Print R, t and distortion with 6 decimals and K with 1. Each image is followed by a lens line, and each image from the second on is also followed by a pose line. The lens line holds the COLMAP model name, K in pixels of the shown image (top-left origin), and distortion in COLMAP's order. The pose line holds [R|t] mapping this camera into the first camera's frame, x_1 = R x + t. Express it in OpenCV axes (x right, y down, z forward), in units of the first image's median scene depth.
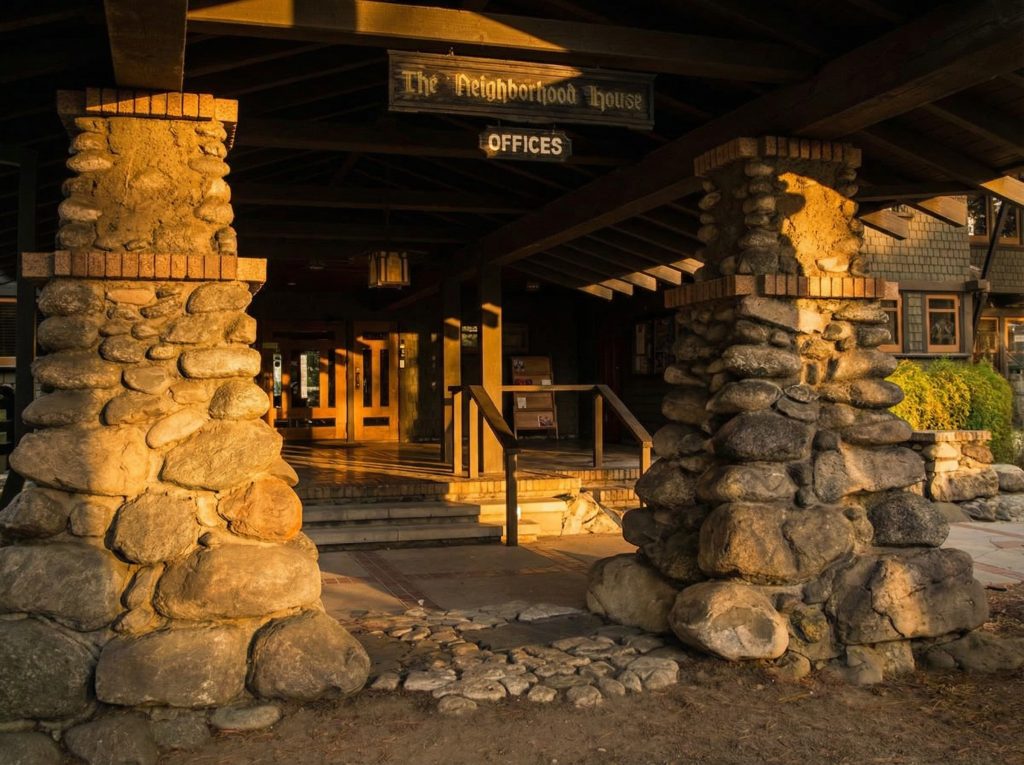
lens RADIAL K [[1066.8, 0, 512.0], [0, 1066.8, 382.5], [0, 0, 1]] dist [-0.082733, -0.009997]
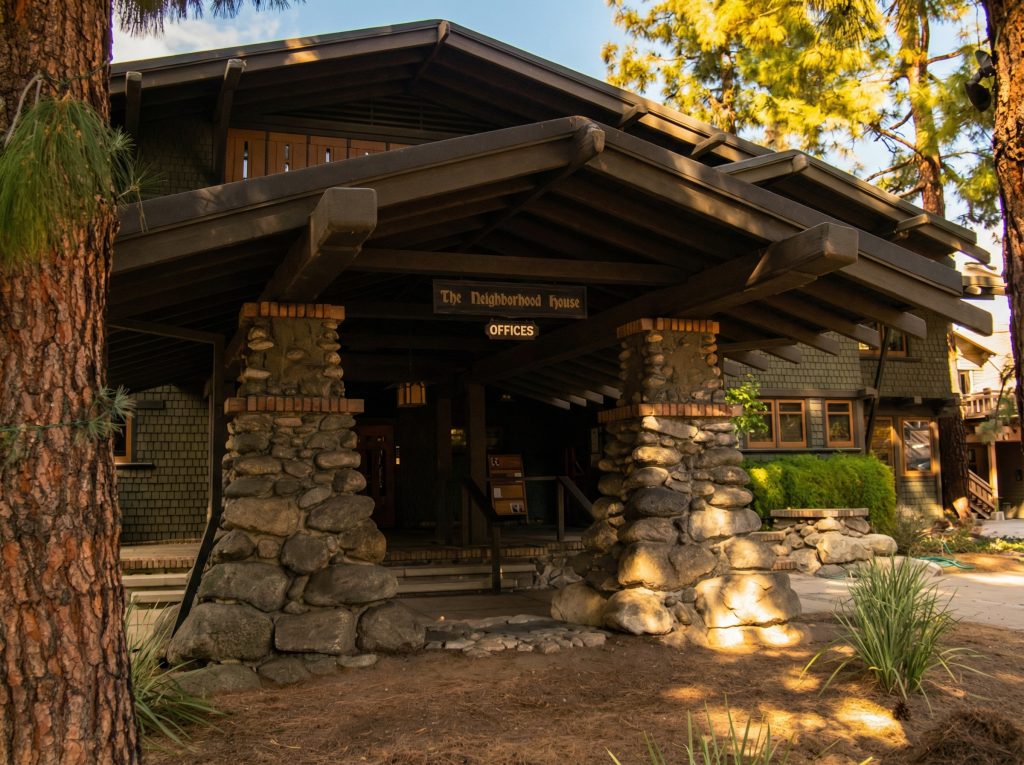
lens RADIAL K [[1066.8, 0, 512.0], [0, 1066.8, 382.5], [0, 0, 1]] dist [-0.082733, -0.009997]
pose [[0.999451, -0.006416, 0.032513, -0.042115], [0.009346, 0.995826, -0.090797, 0.015006], [-0.031795, 0.091051, 0.995338, -0.684772]]
